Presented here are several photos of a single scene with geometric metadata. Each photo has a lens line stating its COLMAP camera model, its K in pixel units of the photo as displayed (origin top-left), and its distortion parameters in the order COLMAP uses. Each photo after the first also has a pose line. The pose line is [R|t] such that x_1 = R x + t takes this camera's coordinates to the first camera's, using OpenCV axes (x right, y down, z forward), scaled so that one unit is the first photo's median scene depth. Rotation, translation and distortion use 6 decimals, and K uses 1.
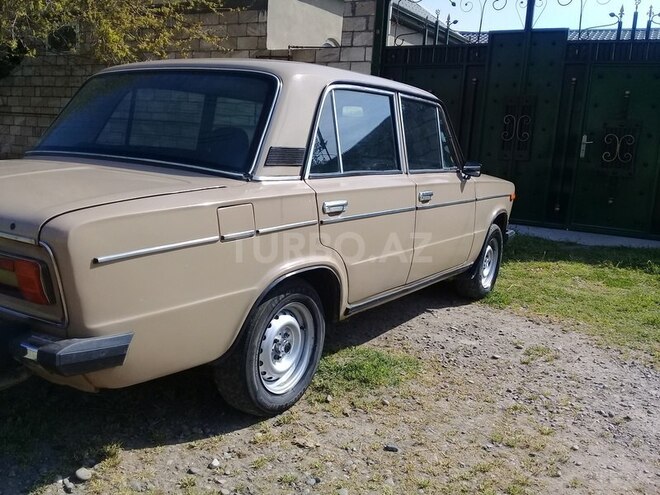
lens RADIAL K [[592.9, 0, 329.7], [0, 592.9, 277.8], [0, 0, 1]] dist [-0.005638, -0.004084]
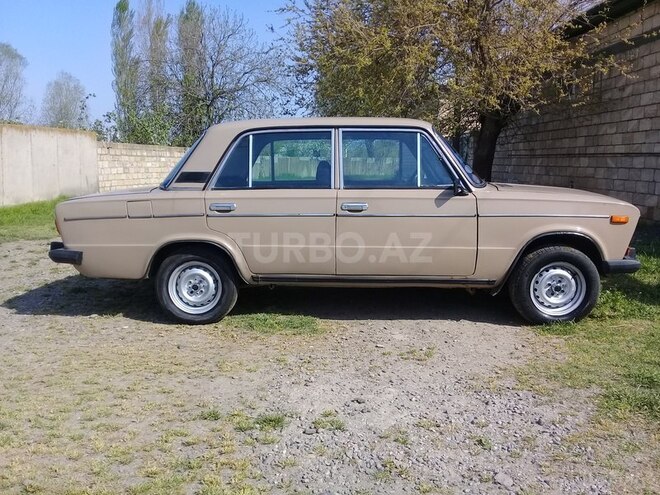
lens RADIAL K [[599.6, 0, 330.0], [0, 599.6, 247.5], [0, 0, 1]] dist [-0.005597, -0.005950]
pose [[0.537042, 0.063485, -0.841163, 1.488676], [-0.161625, 0.986434, -0.028742, -0.010574], [0.827927, 0.151389, 0.540017, 0.361425]]
